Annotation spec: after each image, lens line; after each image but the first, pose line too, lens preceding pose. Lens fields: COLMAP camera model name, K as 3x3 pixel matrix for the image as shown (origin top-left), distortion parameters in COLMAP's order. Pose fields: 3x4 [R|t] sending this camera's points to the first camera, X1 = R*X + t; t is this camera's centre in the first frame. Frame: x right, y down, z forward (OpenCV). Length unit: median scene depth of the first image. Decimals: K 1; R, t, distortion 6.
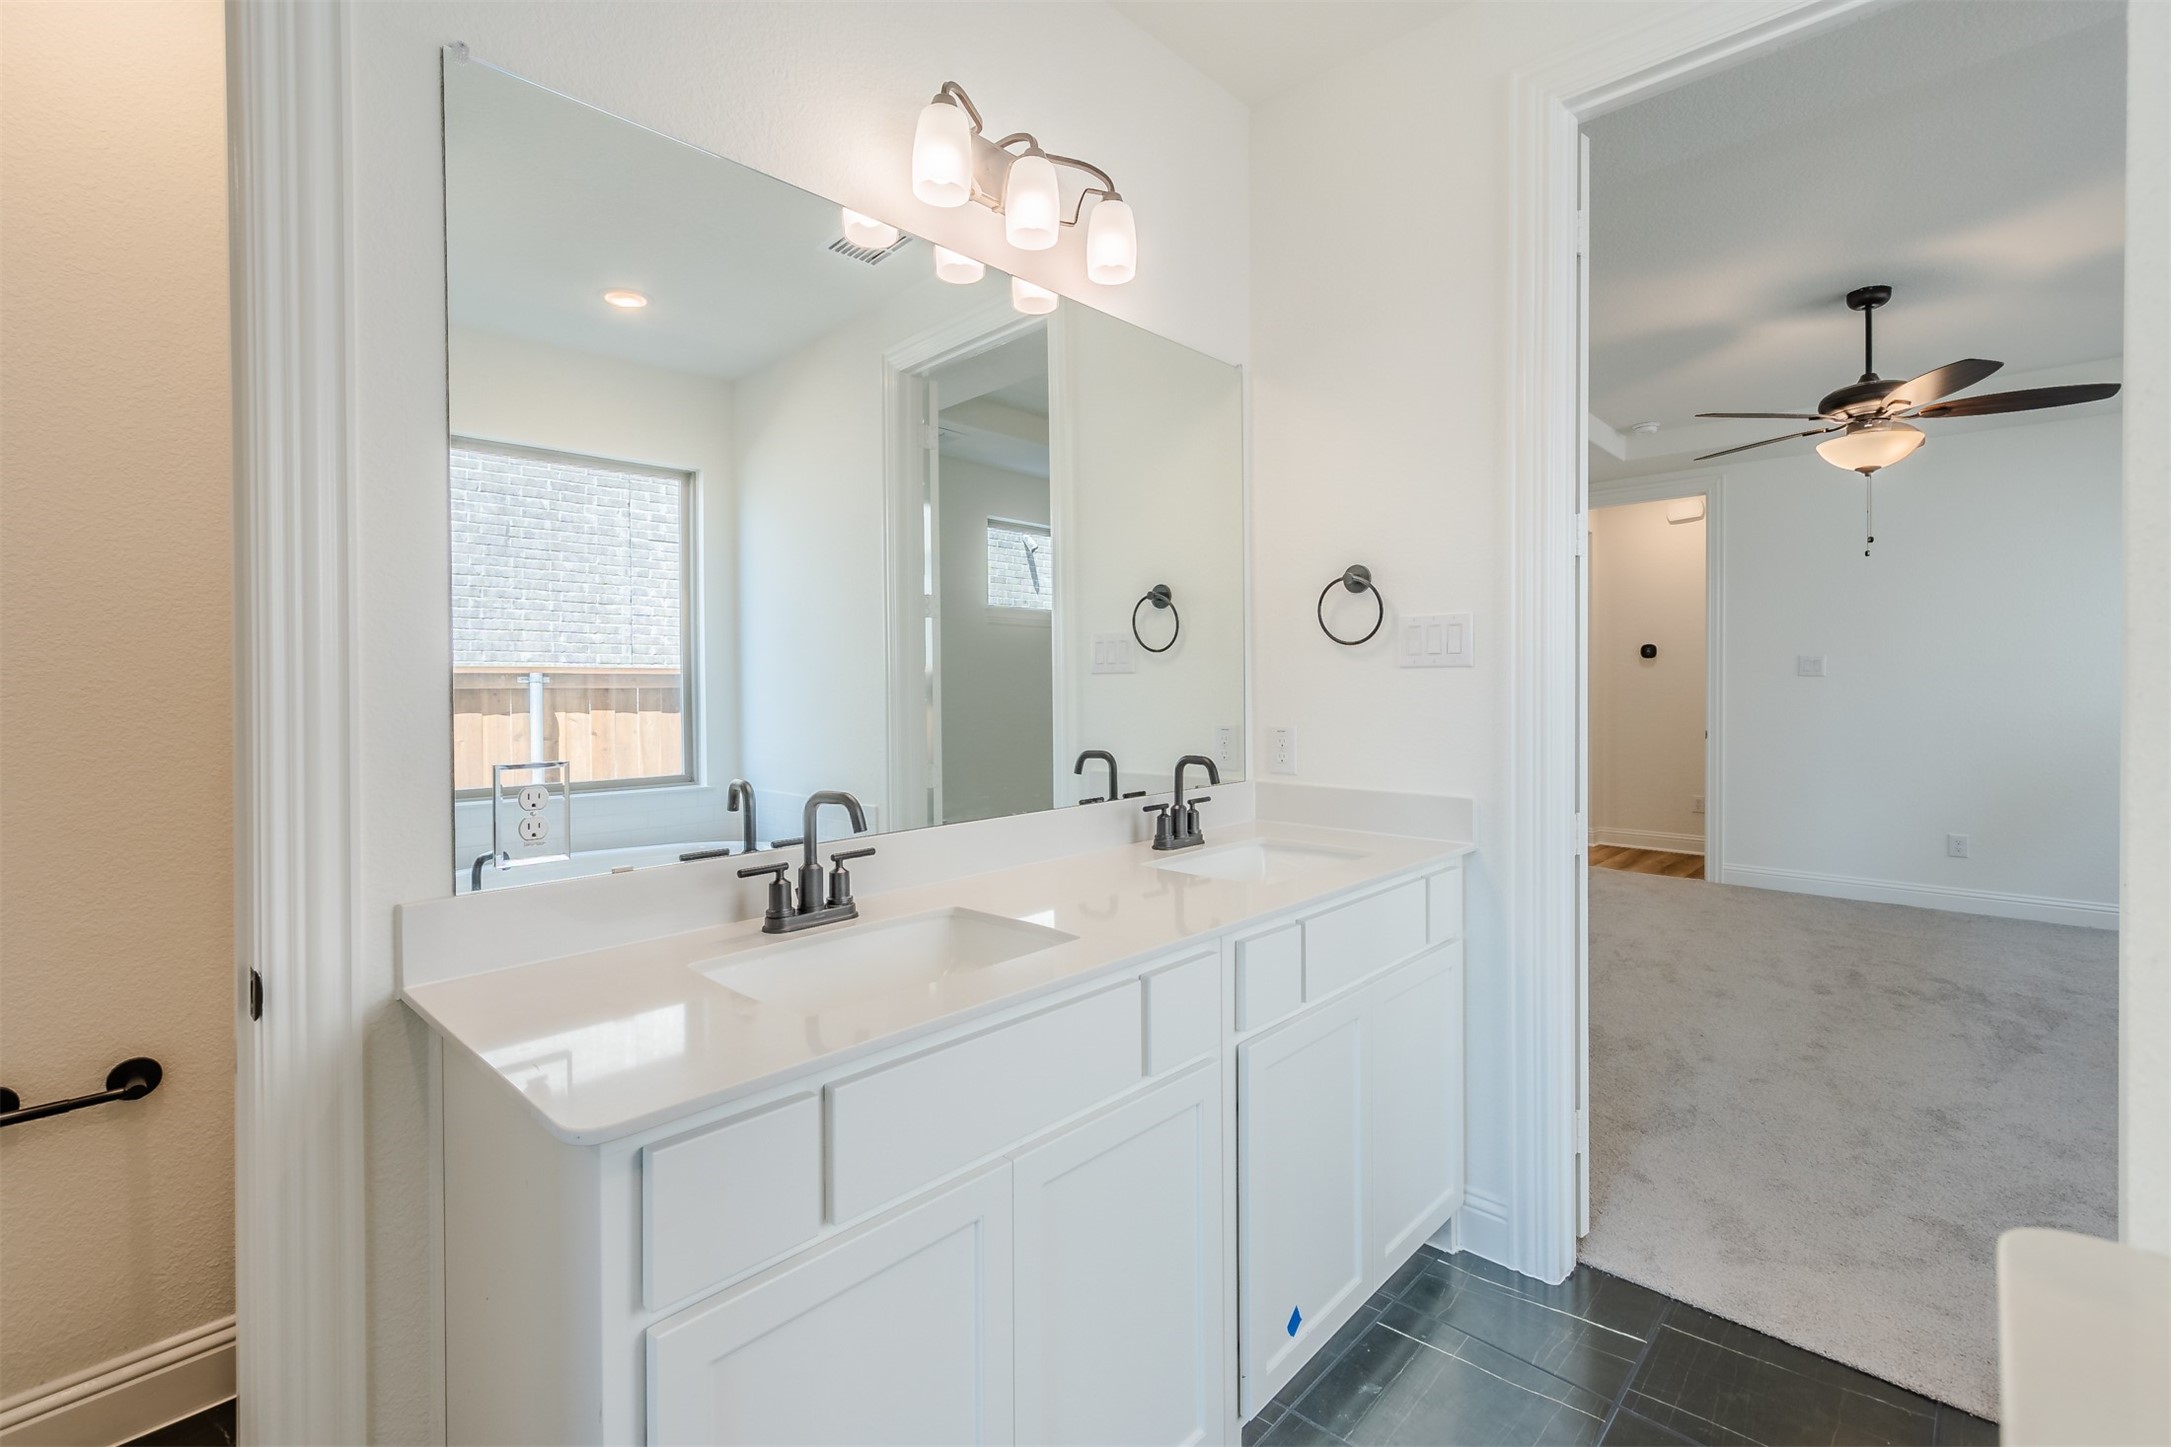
lens RADIAL K [[952.2, 0, 1082.7], [0, 952.2, 689.4], [0, 0, 1]] dist [-0.000004, -0.000280]
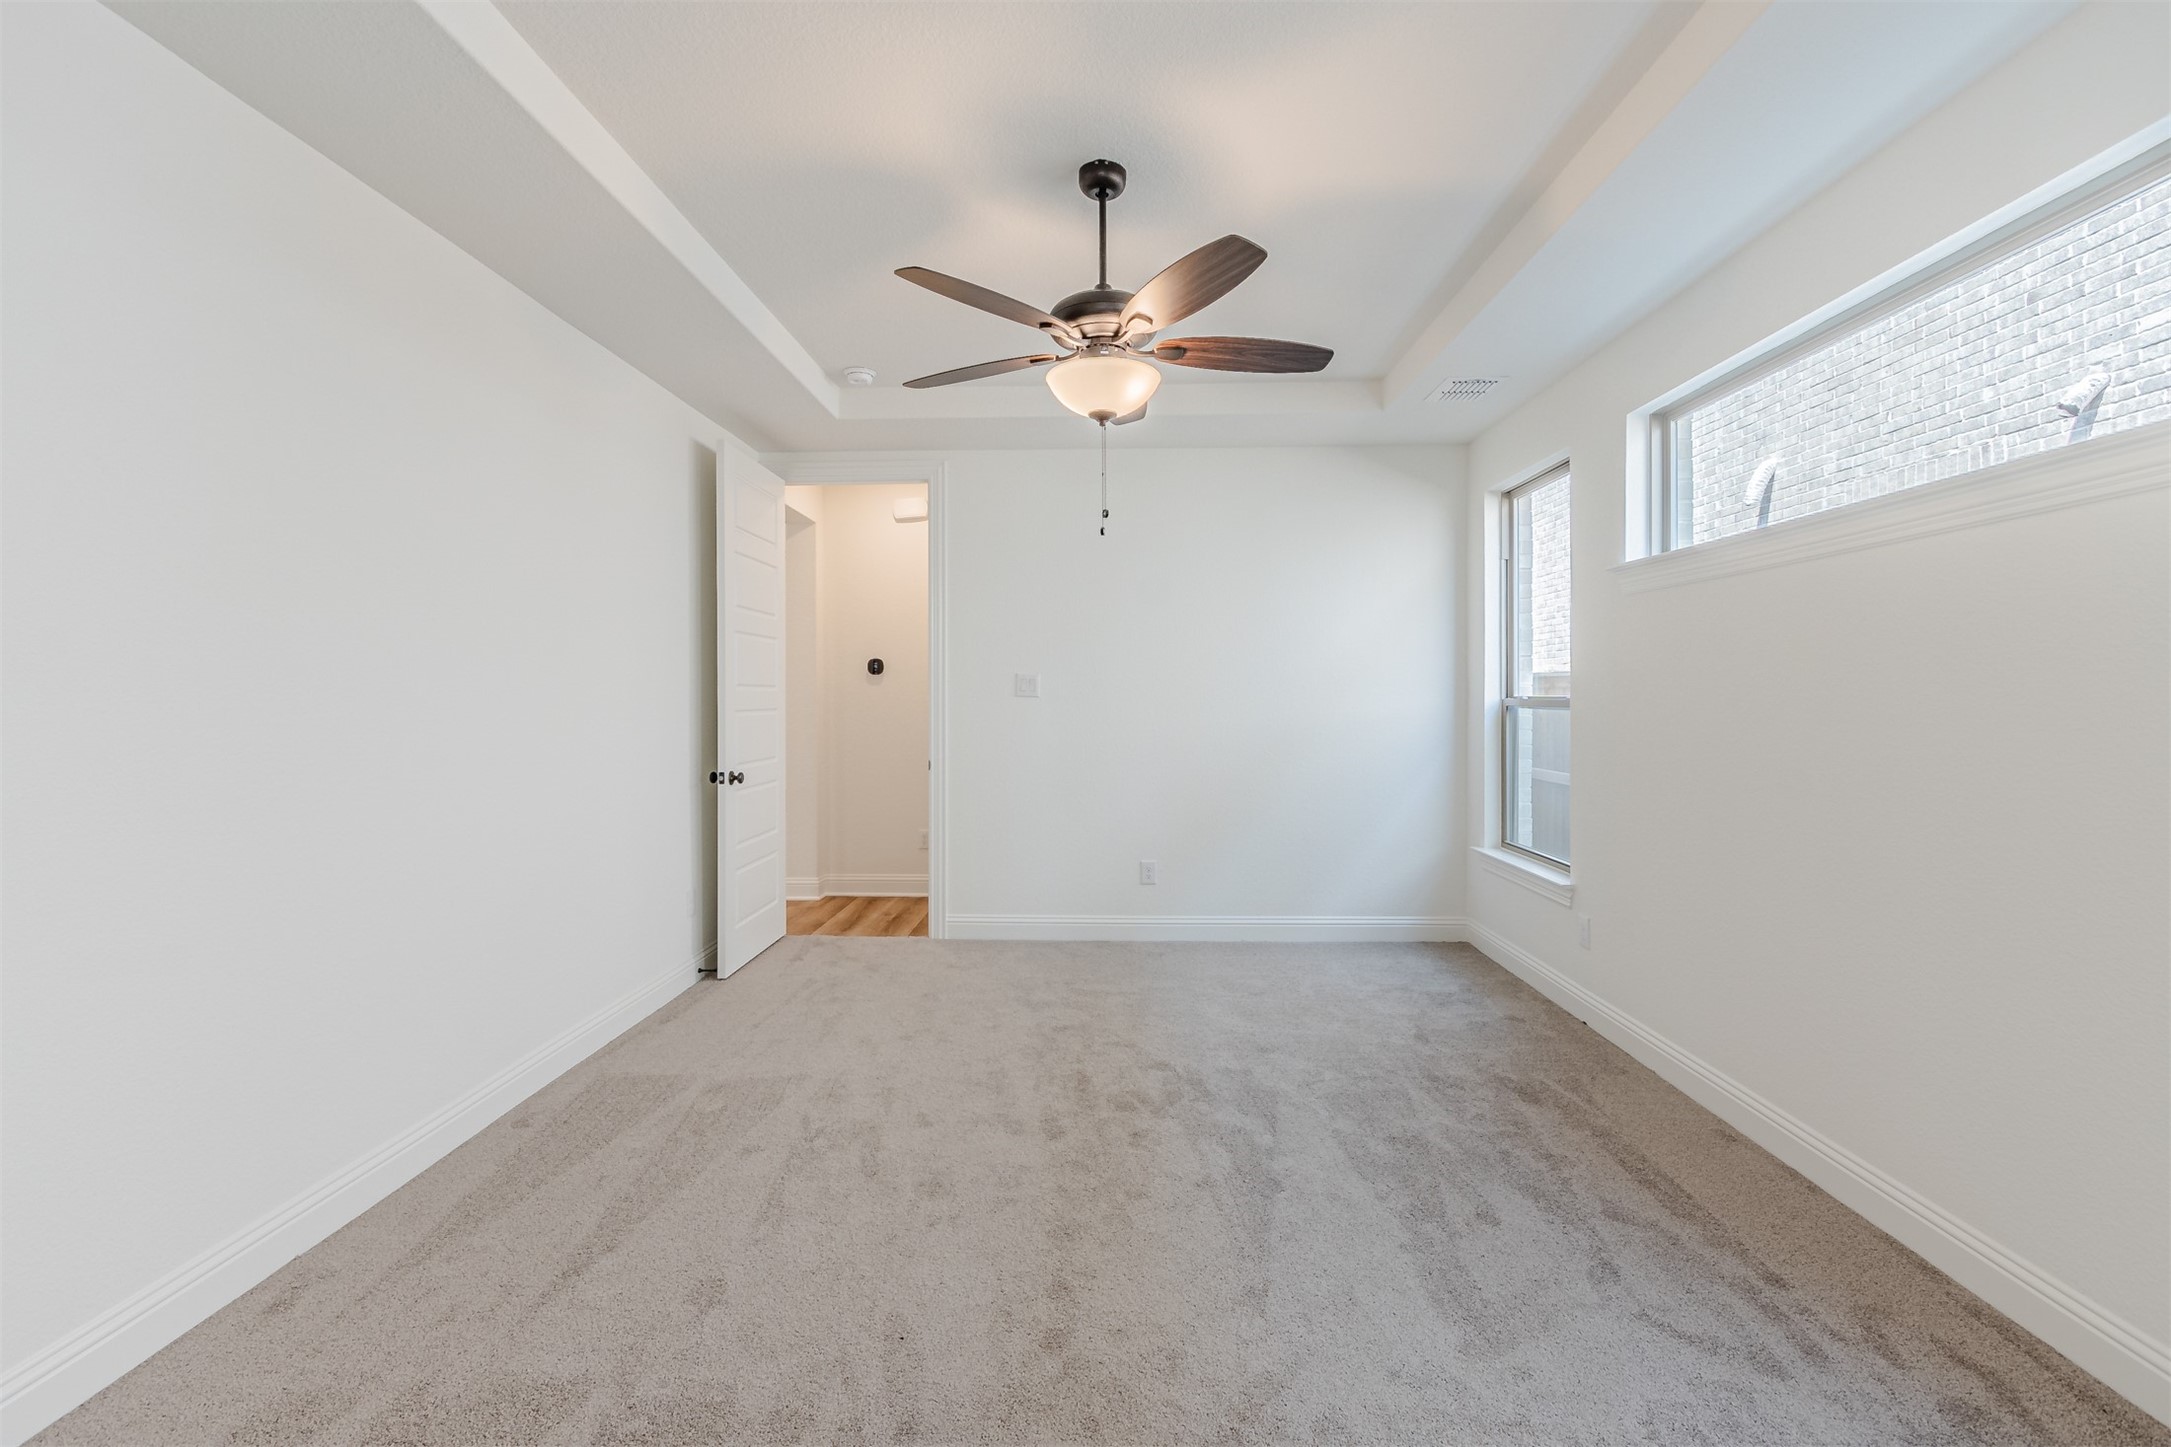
lens RADIAL K [[937.7, 0, 1042.7], [0, 937.7, 711.4], [0, 0, 1]] dist [0.001159, -0.000407]
pose [[0.773517, -0.008415, 0.633720, 0.308474], [0.003704, 0.999955, 0.008756, -0.011185], [-0.633765, -0.004426, 0.773513, 0.438132]]
